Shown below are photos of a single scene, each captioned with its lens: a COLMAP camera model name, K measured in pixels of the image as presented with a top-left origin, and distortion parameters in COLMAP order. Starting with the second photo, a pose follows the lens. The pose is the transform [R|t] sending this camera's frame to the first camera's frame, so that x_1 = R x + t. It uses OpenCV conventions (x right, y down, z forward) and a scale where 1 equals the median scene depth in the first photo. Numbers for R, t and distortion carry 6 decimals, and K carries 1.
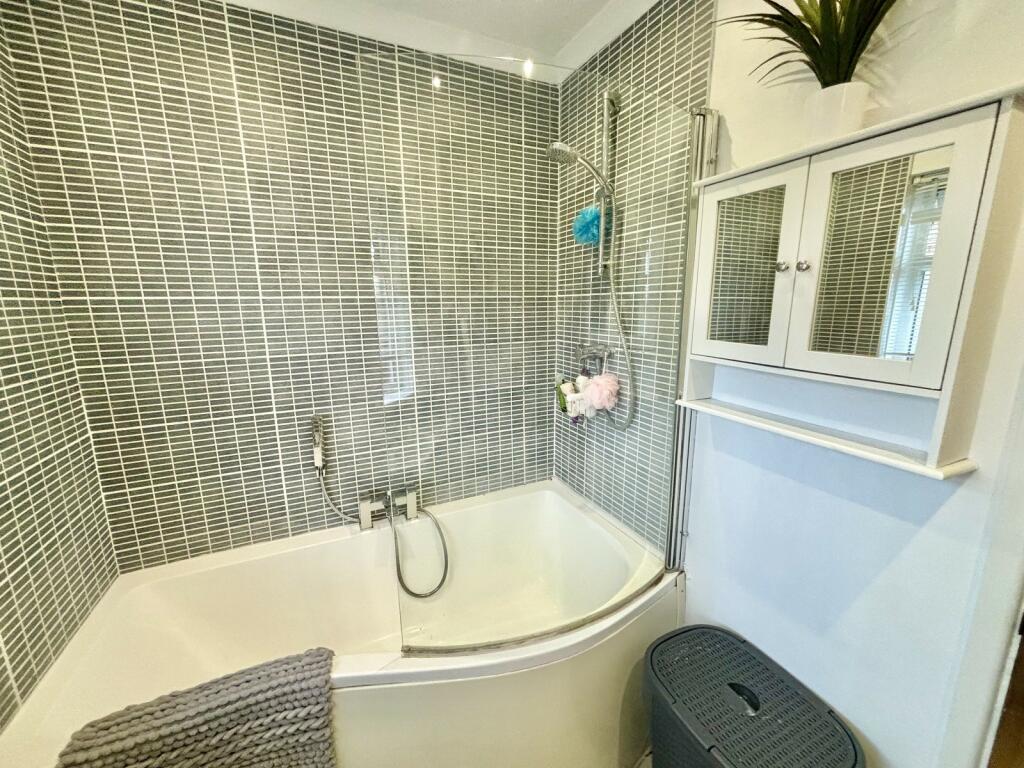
lens RADIAL K [[412.7, 0, 510.9], [0, 412.7, 385.3], [0, 0, 1]] dist [0.000539, 0.000305]
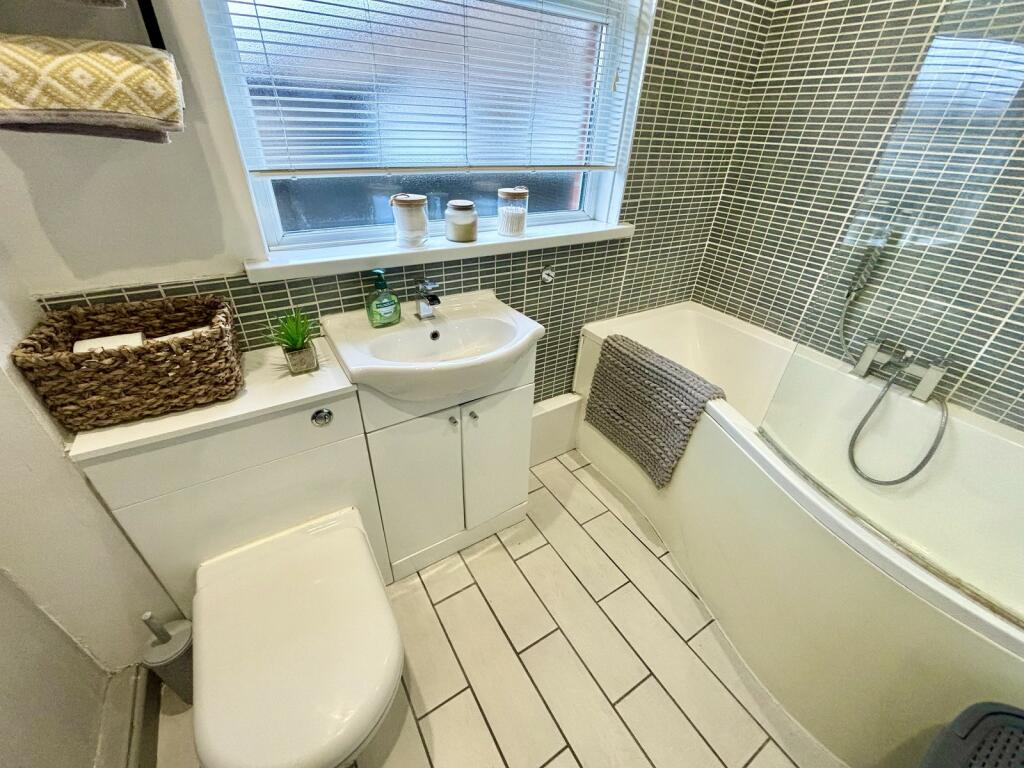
lens RADIAL K [[412.7, 0, 510.9], [0, 412.7, 385.3], [0, 0, 1]] dist [0.000539, 0.000305]
pose [[0.114351, 0.541290, -0.833024, 0.389332], [-0.242530, 0.828363, 0.504969, 0.100002], [0.963381, 0.144290, 0.226003, 0.054752]]
